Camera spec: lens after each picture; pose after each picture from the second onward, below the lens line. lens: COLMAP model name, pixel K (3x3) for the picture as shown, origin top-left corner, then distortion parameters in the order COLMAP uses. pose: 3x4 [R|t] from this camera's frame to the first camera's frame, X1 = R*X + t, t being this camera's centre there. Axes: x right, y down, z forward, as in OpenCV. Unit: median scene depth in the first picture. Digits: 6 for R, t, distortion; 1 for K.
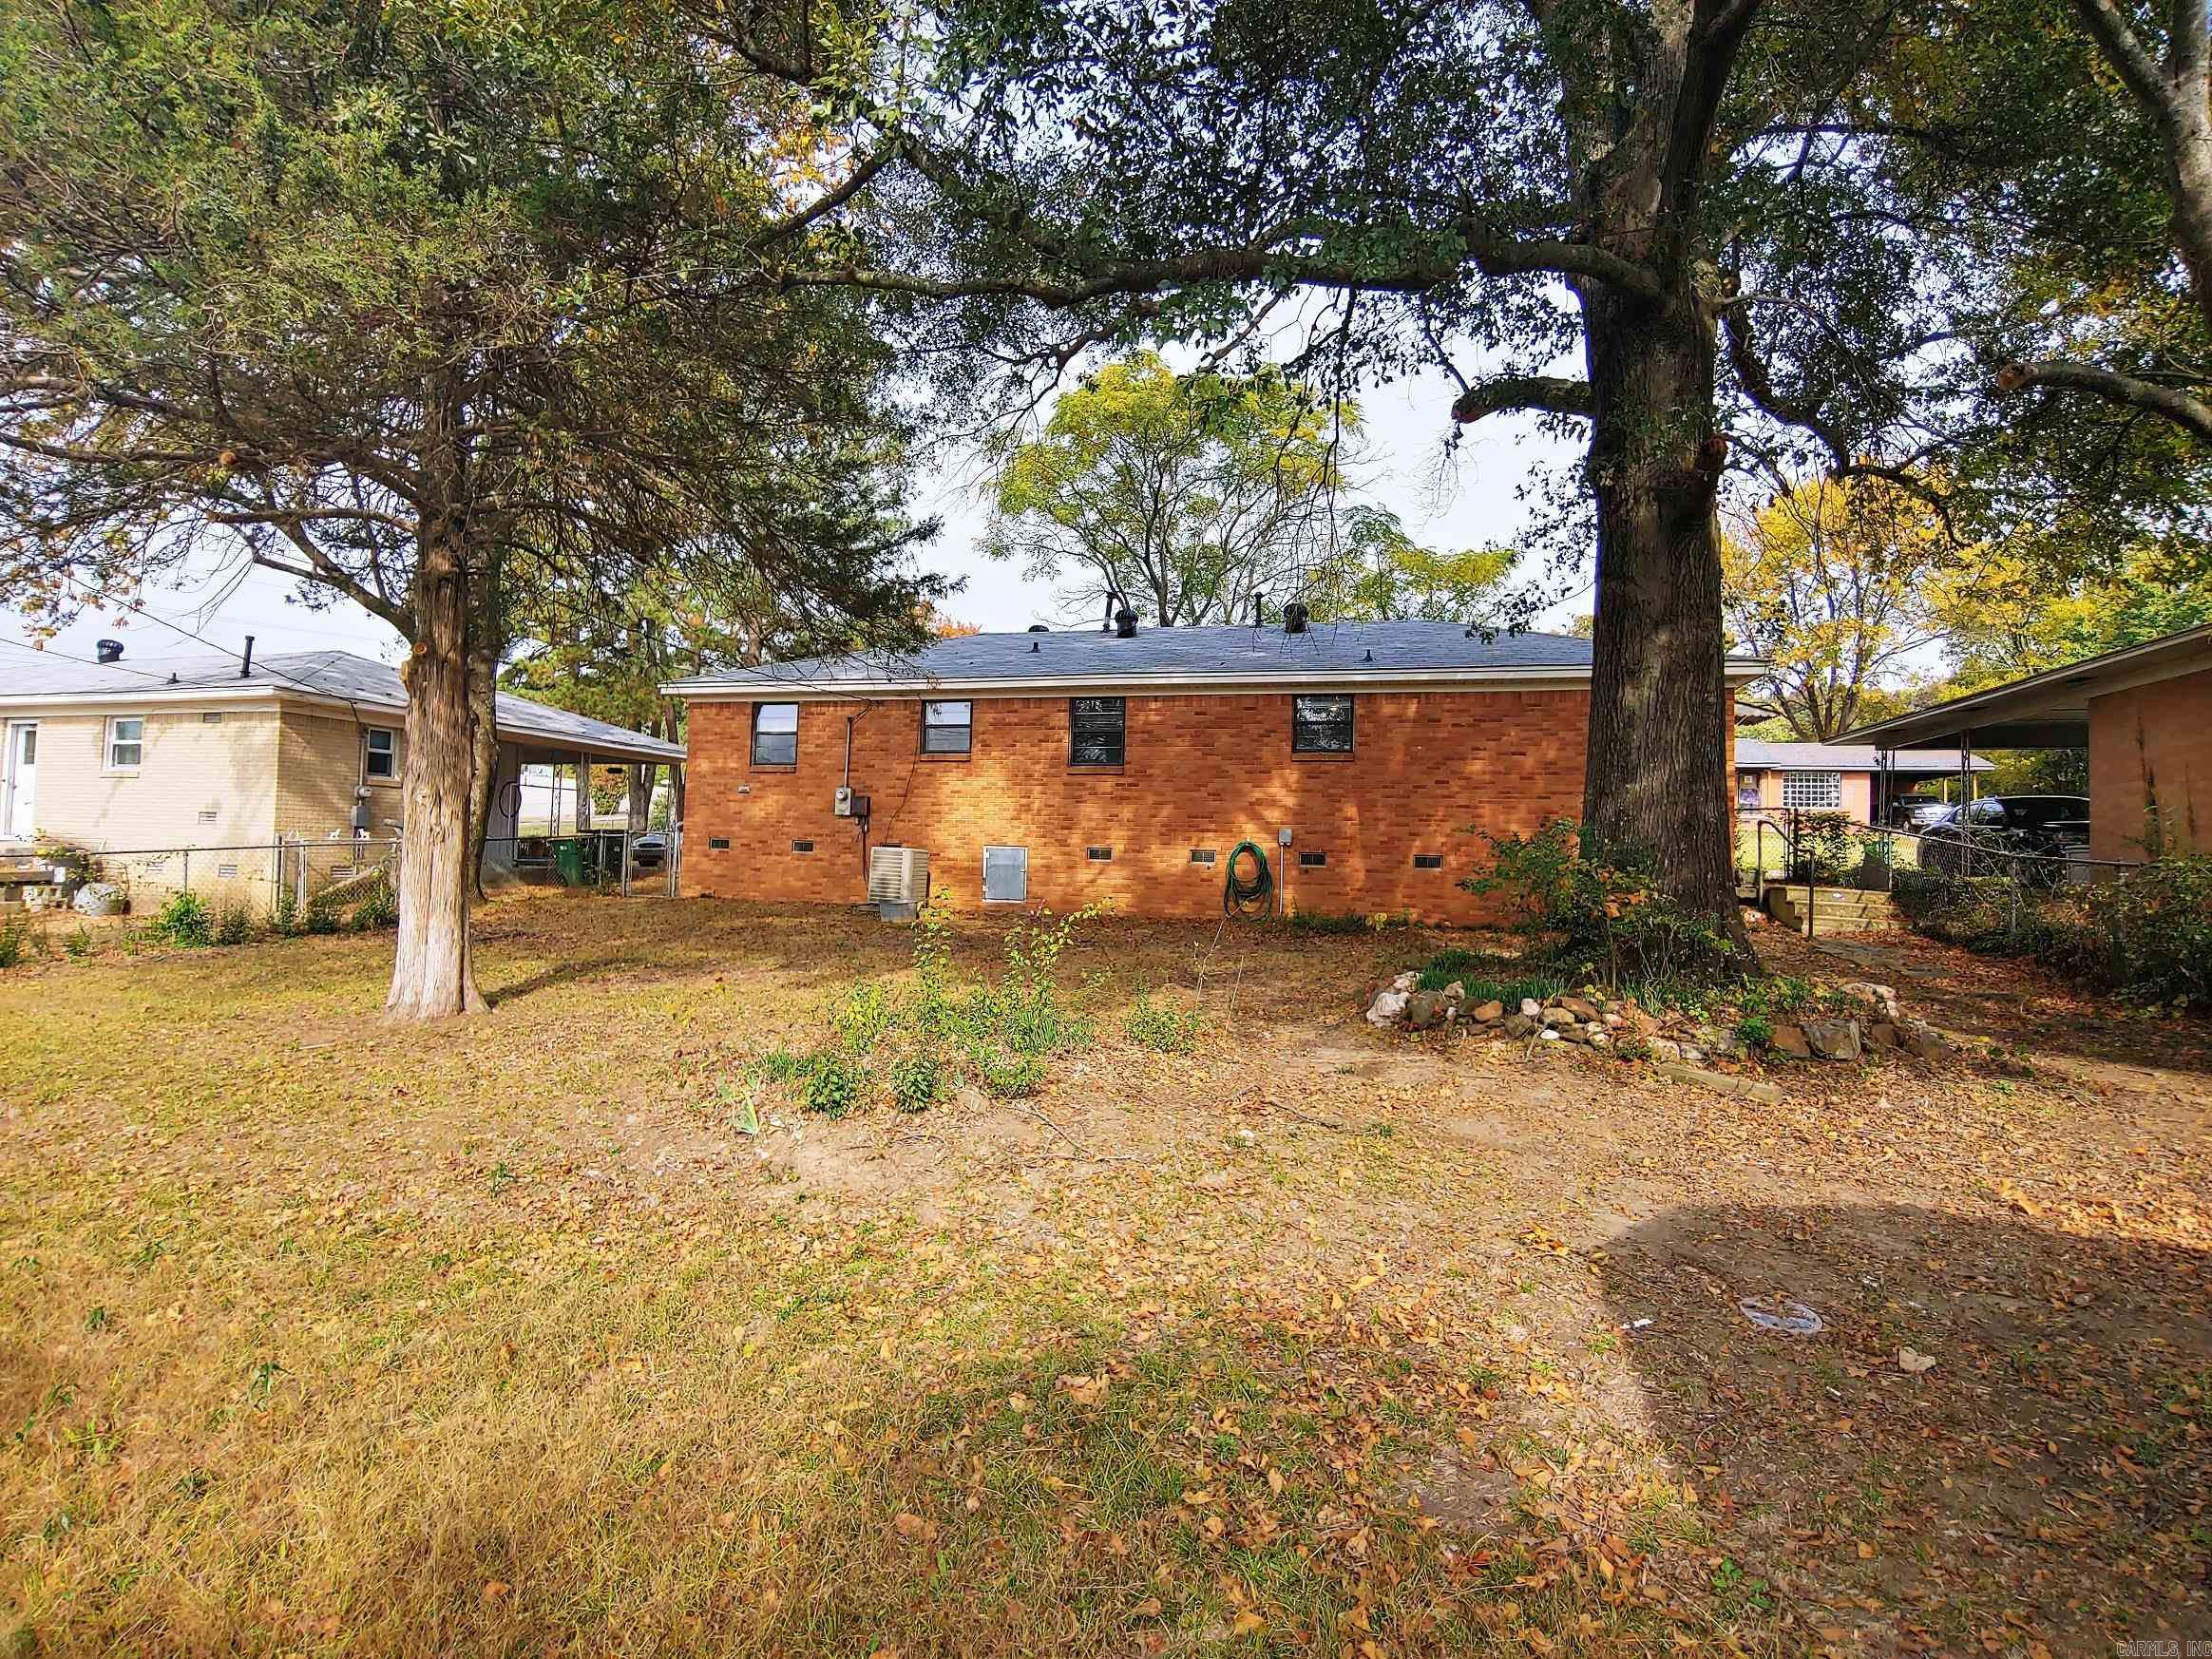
lens RADIAL K [[1059.9, 0, 1105.7], [0, 1059.9, 830.4], [0, 0, 1]] dist [-0.019717, -0.000995]
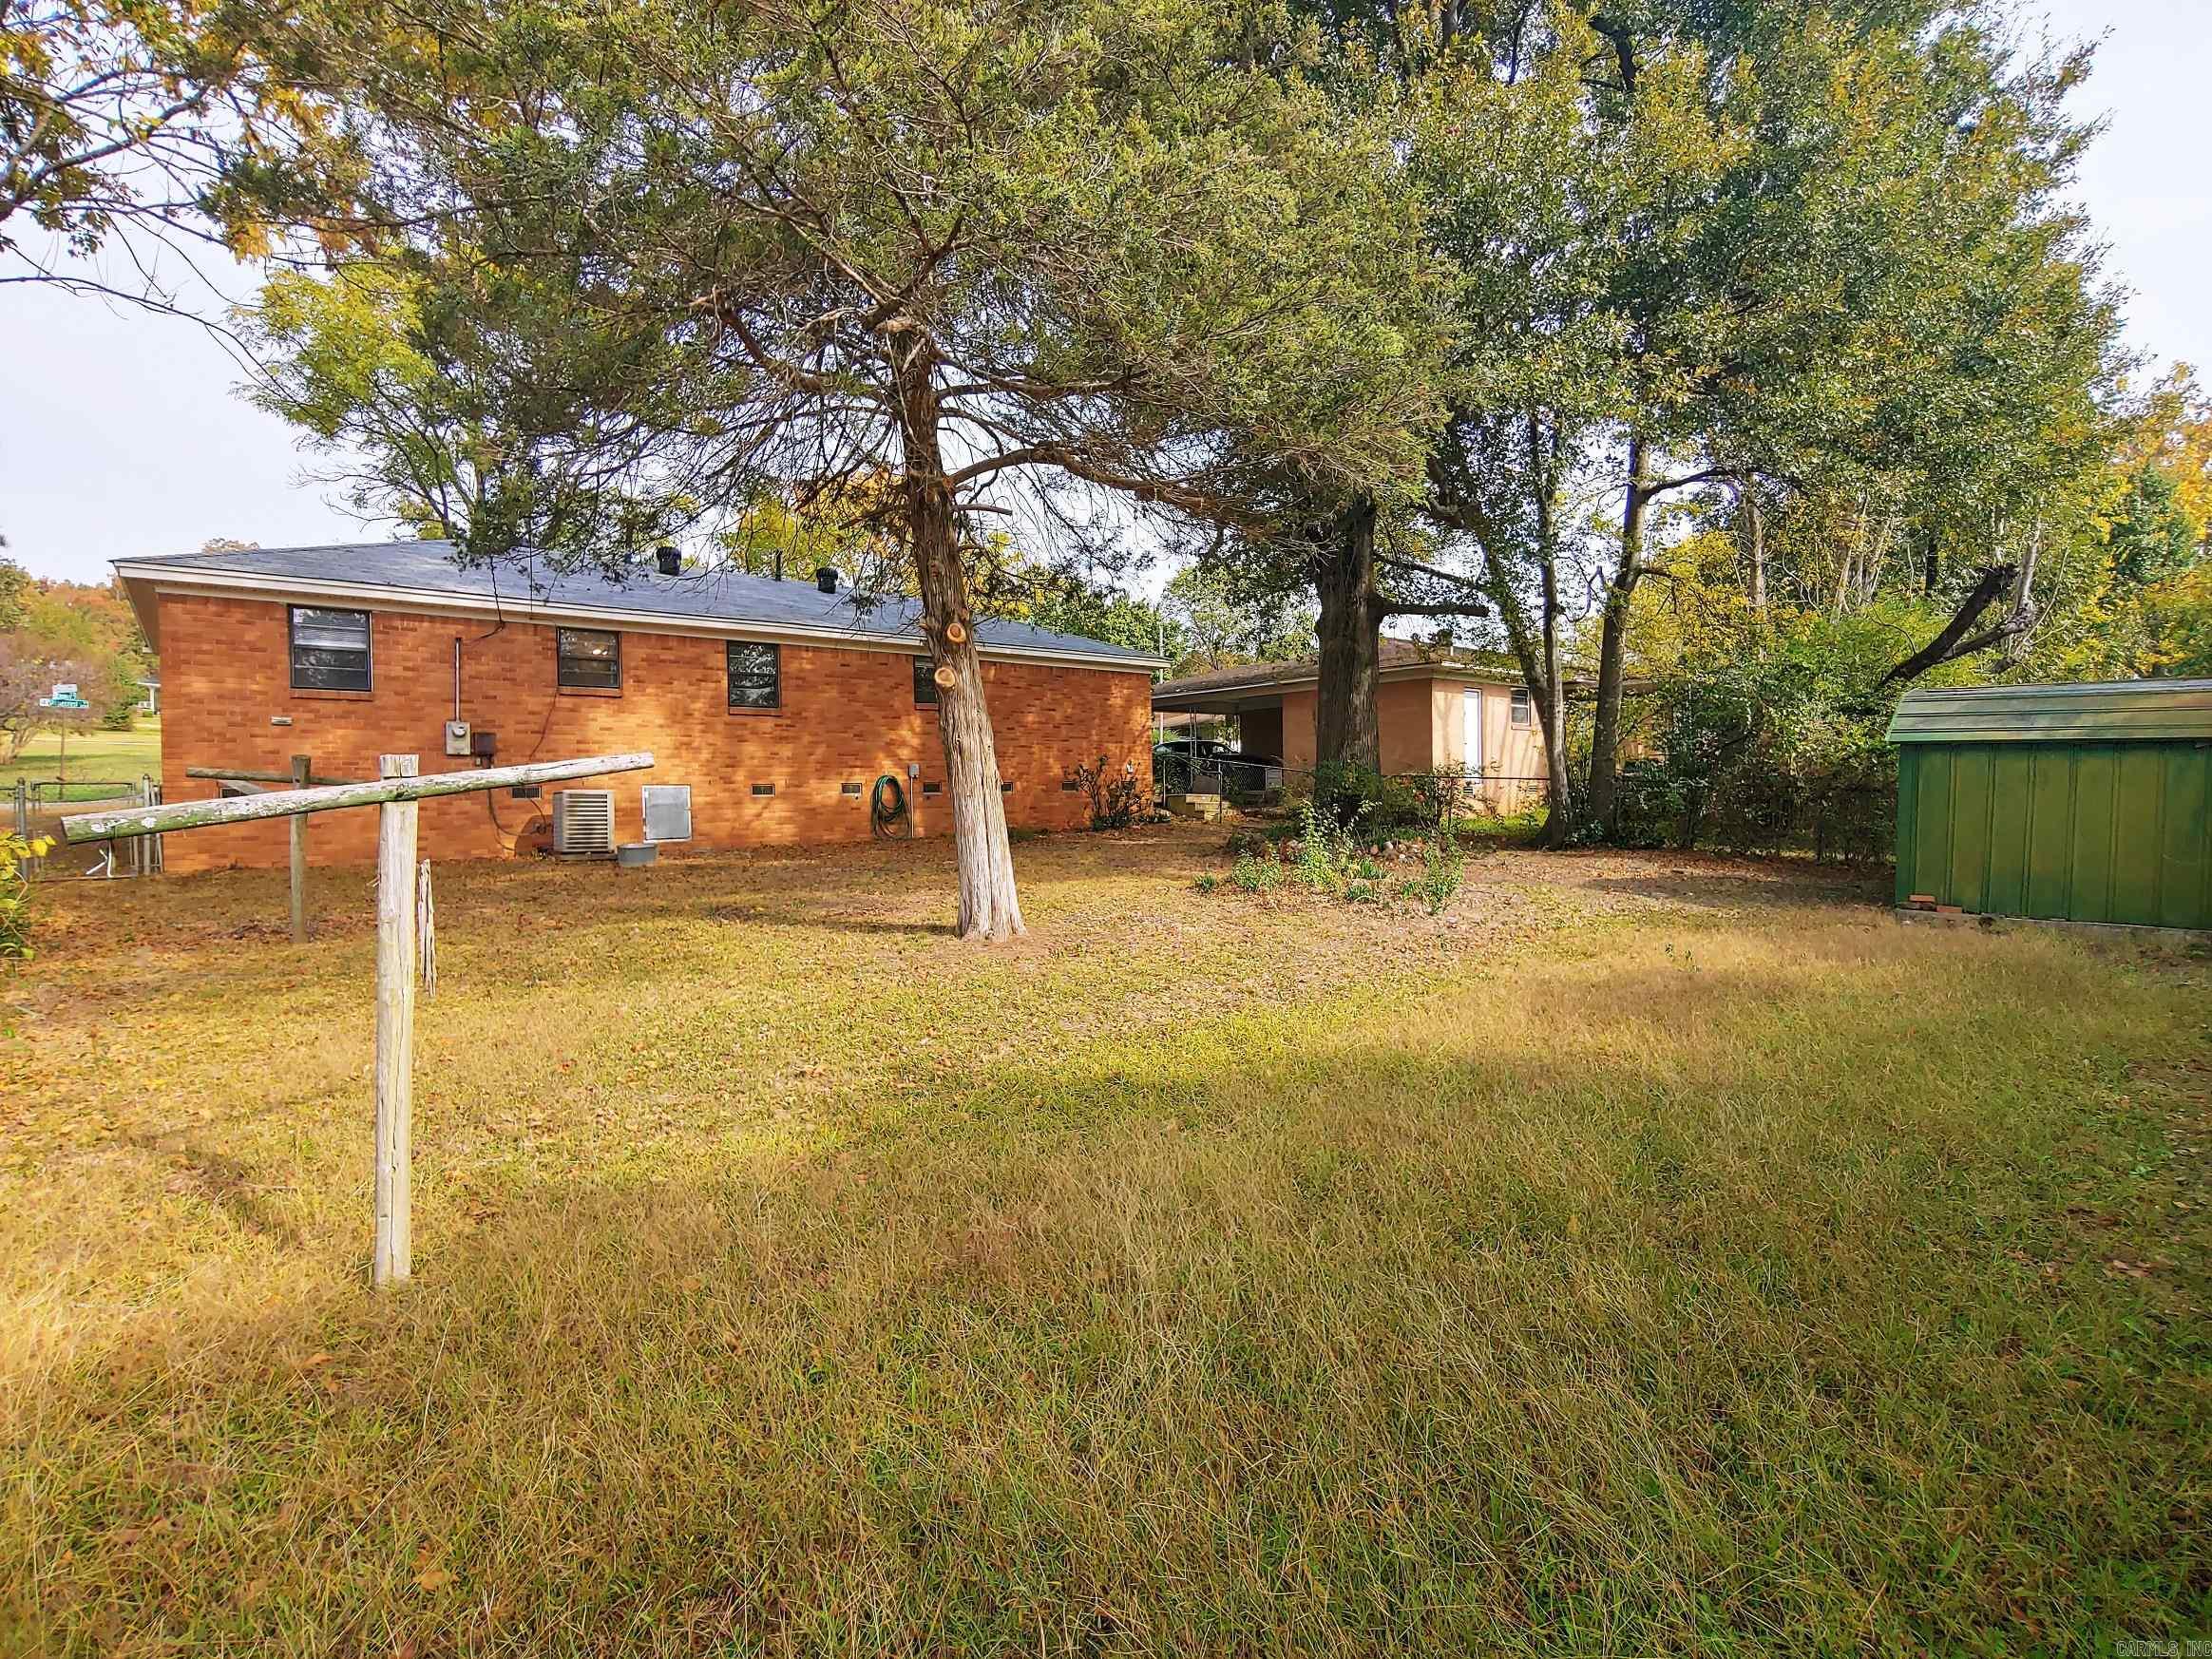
lens RADIAL K [[1059.9, 0, 1105.4], [0, 1059.9, 824.5], [0, 0, 1]] dist [-0.019717, -0.000995]
pose [[0.555767, -0.062858, 0.828958, -0.711370], [-0.000339, 0.997120, 0.075837, -0.024383], [-0.831338, -0.042429, 0.554146, 0.112470]]
